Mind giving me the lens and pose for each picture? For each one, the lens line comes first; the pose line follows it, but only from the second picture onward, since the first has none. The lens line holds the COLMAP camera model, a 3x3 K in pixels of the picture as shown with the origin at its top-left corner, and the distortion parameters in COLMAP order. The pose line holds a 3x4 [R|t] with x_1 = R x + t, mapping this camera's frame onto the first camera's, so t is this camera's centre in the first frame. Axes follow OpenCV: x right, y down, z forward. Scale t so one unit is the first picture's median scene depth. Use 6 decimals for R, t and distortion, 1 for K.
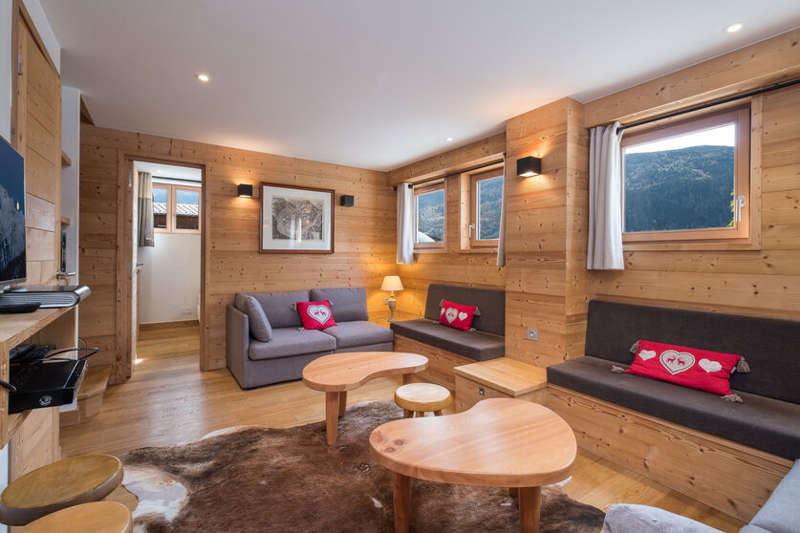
lens RADIAL K [[370.9, 0, 397.1], [0, 370.9, 262.2], [0, 0, 1]] dist [-0.001146, -0.000084]
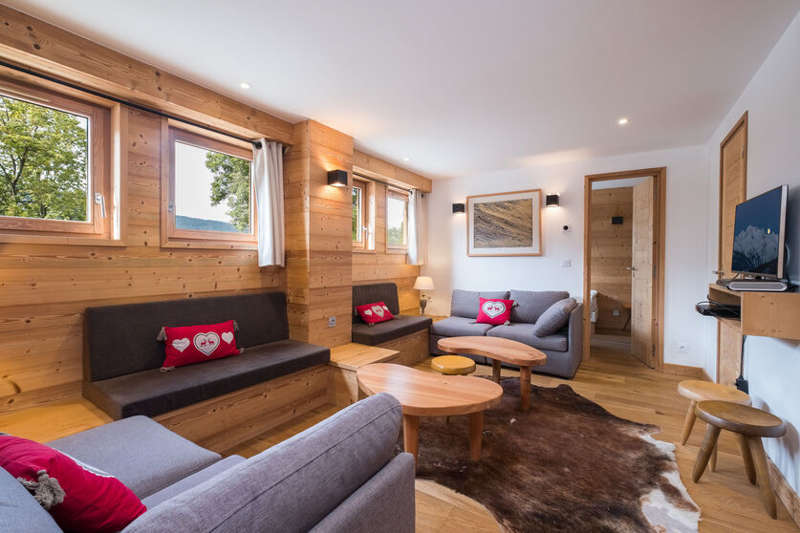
lens RADIAL K [[351.1, 0, 399.0], [0, 351.1, 263.7], [0, 0, 1]] dist [0.008803, 0.000183]
pose [[-0.389060, -0.025299, 0.920865, -0.862050], [-0.001419, 0.999638, 0.026864, -0.022429], [-0.921211, 0.009145, -0.388955, 1.444940]]
